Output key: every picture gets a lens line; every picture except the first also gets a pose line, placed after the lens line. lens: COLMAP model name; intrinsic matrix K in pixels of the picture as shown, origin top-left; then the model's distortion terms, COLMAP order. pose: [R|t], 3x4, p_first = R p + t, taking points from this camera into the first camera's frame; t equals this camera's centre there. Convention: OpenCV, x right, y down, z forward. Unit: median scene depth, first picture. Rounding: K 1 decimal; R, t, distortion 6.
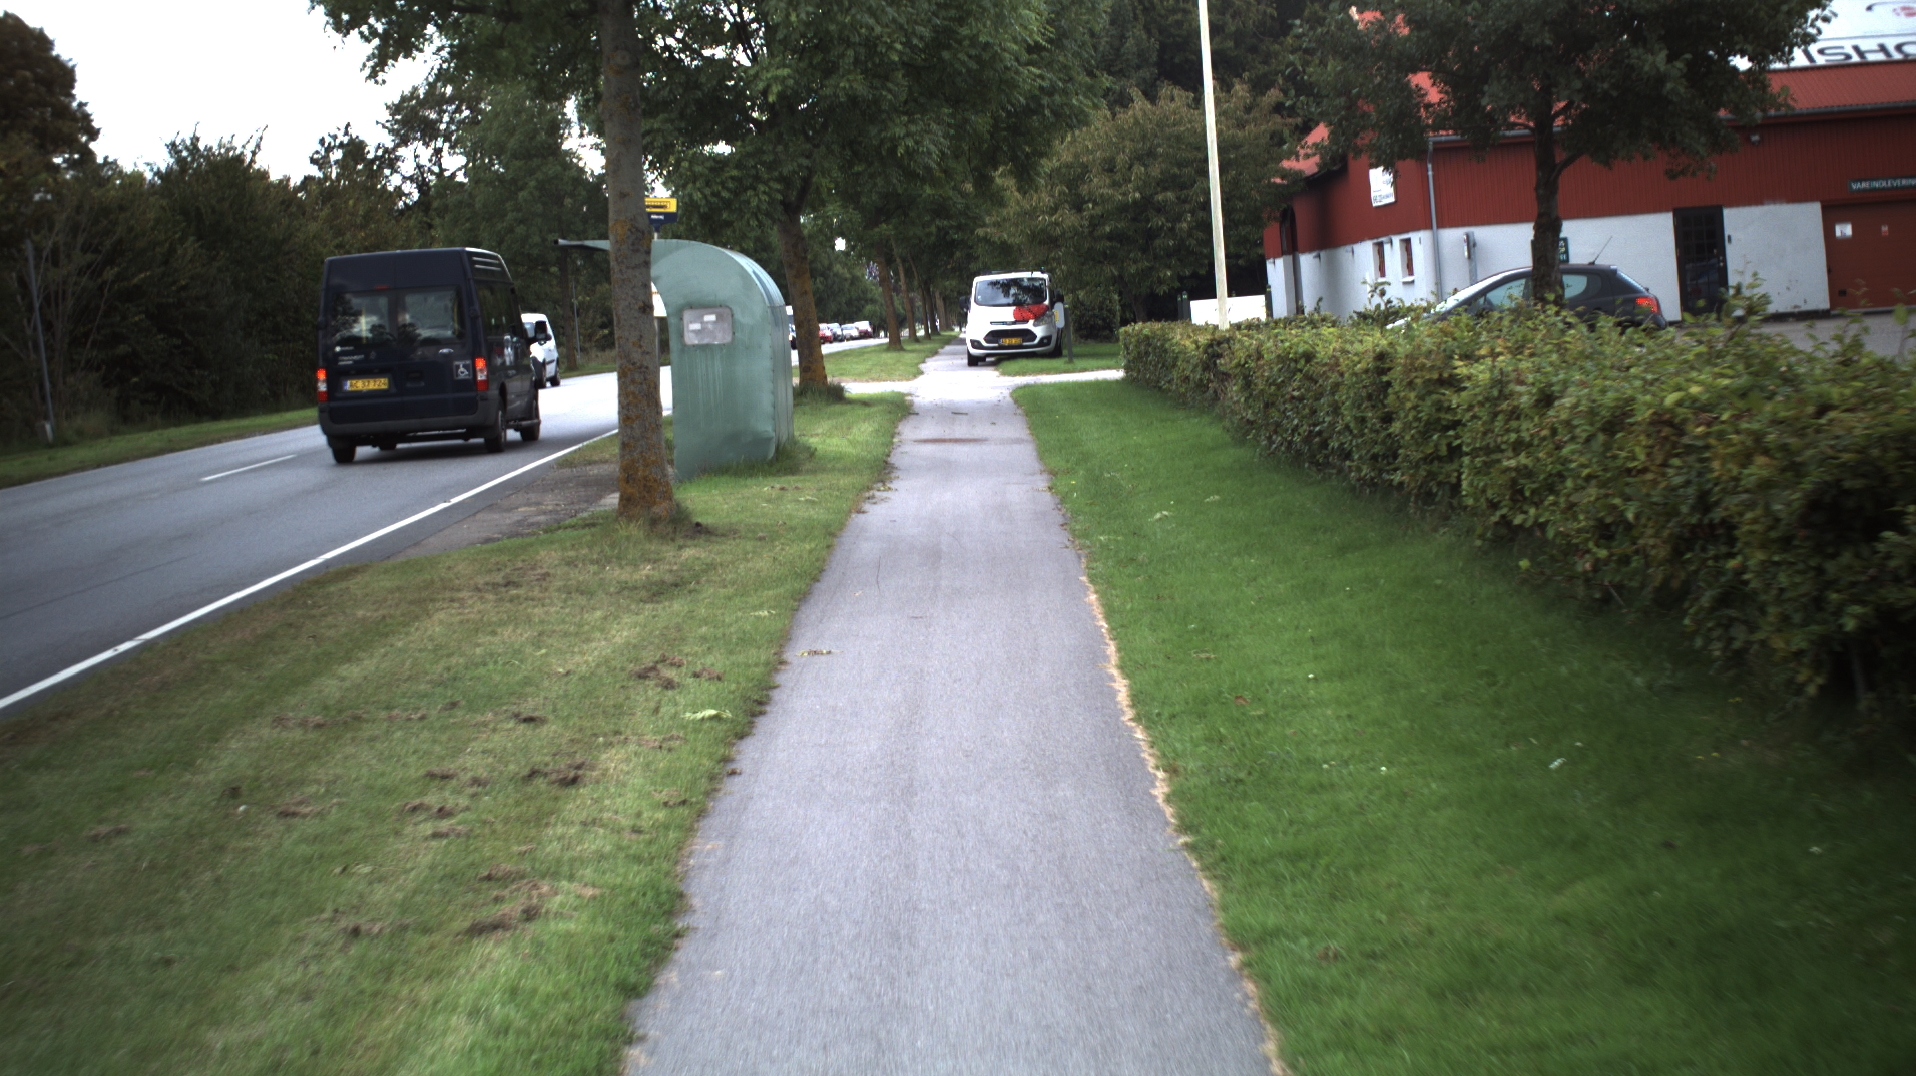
lens RADIAL K [[3154.2, 0, 958.0], [0, 3154.2, 538.0], [0, 0, 1]] dist [-0.226546, 0.160112]
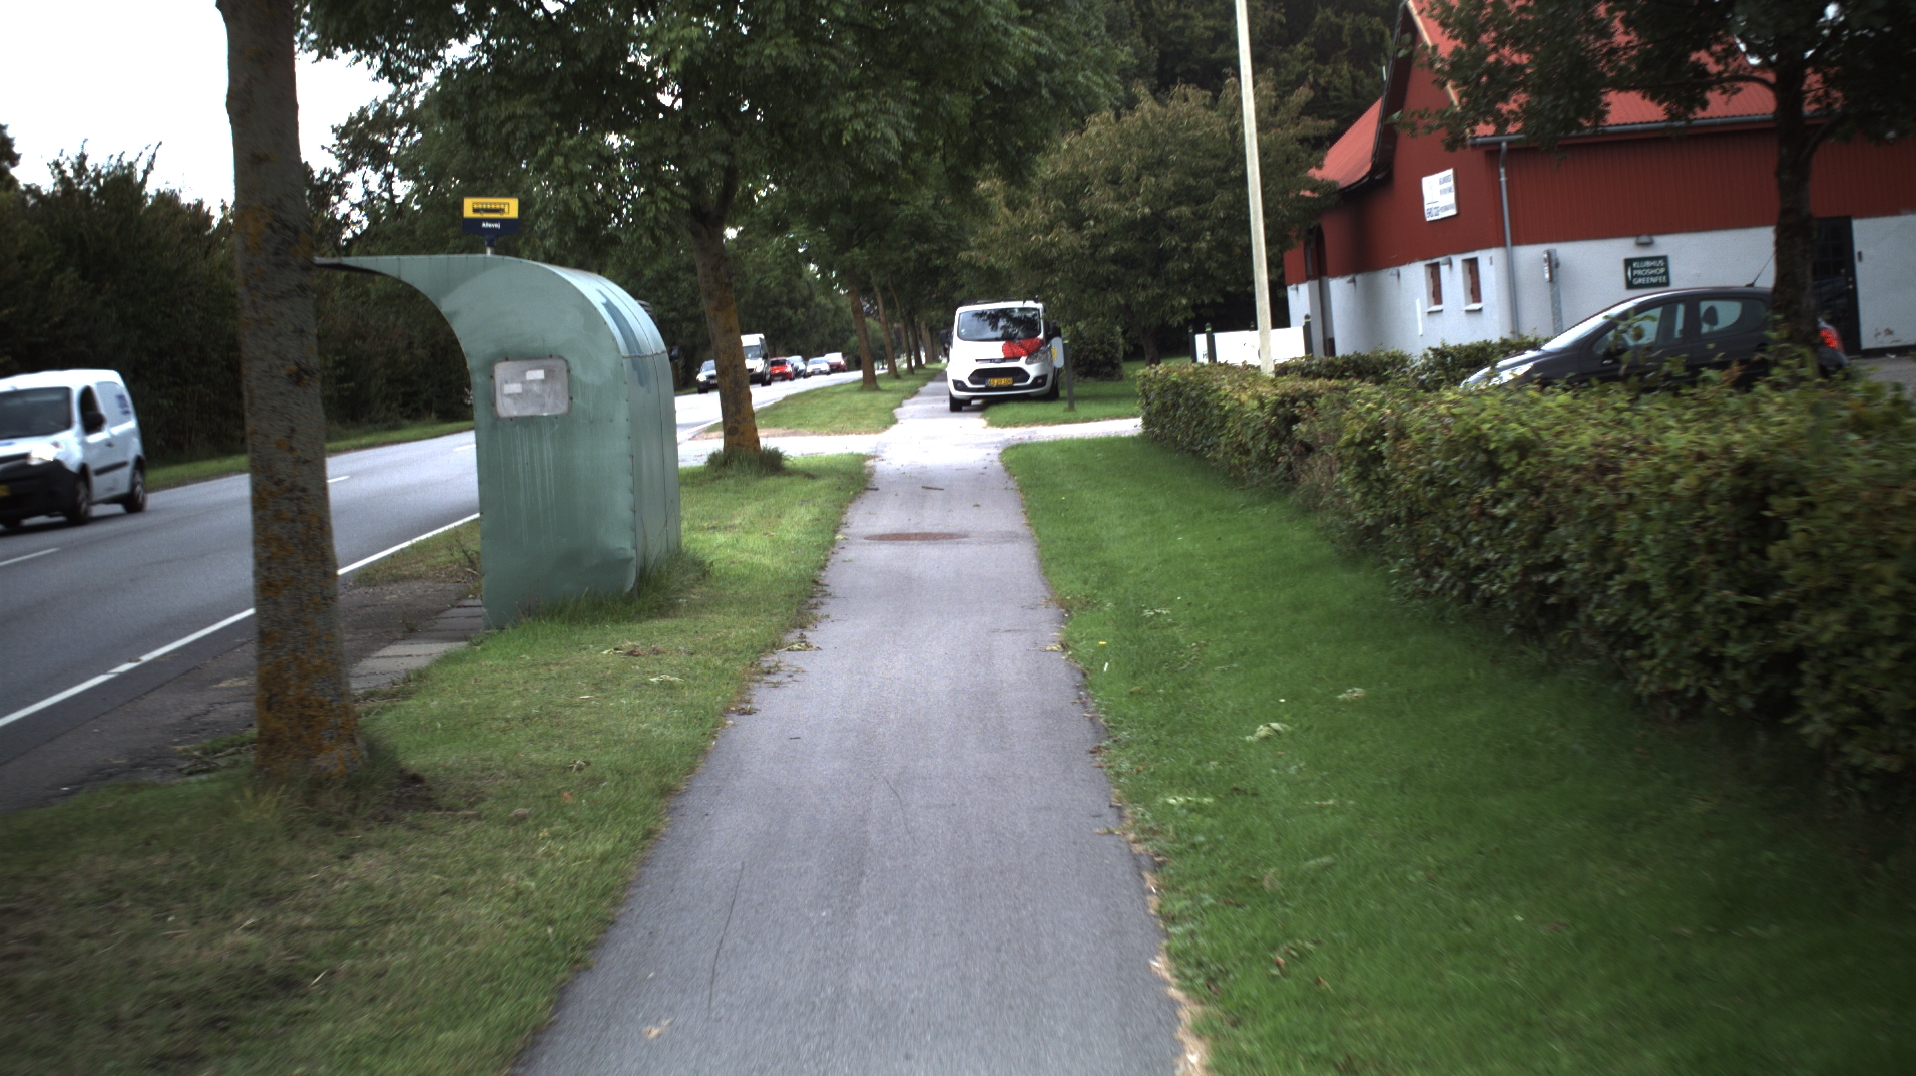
lens RADIAL K [[3154.2, 0, 958.0], [0, 3154.2, 538.0], [0, 0, 1]] dist [-0.226546, 0.160112]
pose [[0.999974, -0.006449, 0.003148, 0.002510], [0.006478, 0.999935, -0.009377, -0.012356], [-0.003087, 0.009397, 0.999951, 0.146613]]
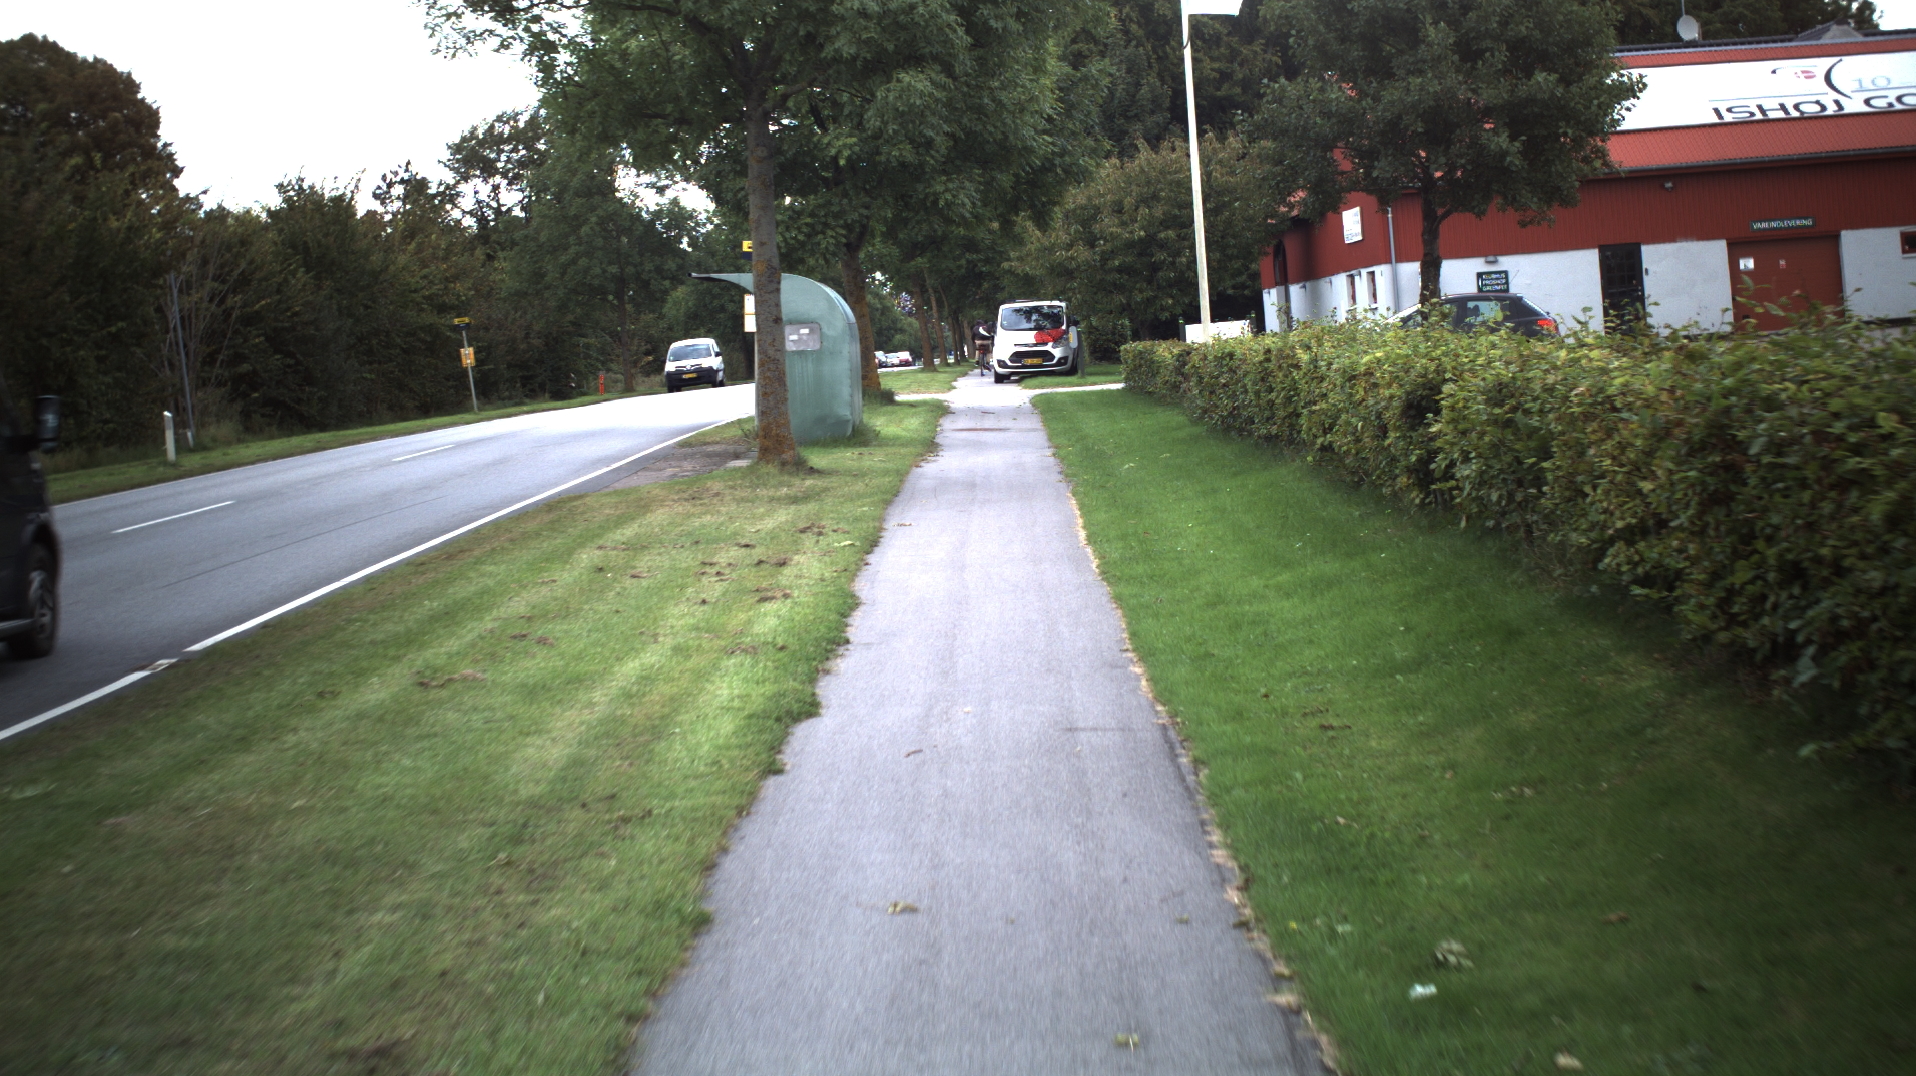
lens RADIAL K [[3154.2, 0, 958.0], [0, 3154.2, 538.0], [0, 0, 1]] dist [-0.226546, 0.160112]
pose [[0.999963, 0.001084, -0.008476, -0.000419], [-0.001167, 0.999951, -0.009790, 0.013361], [0.008465, 0.009799, 0.999916, -0.146738]]
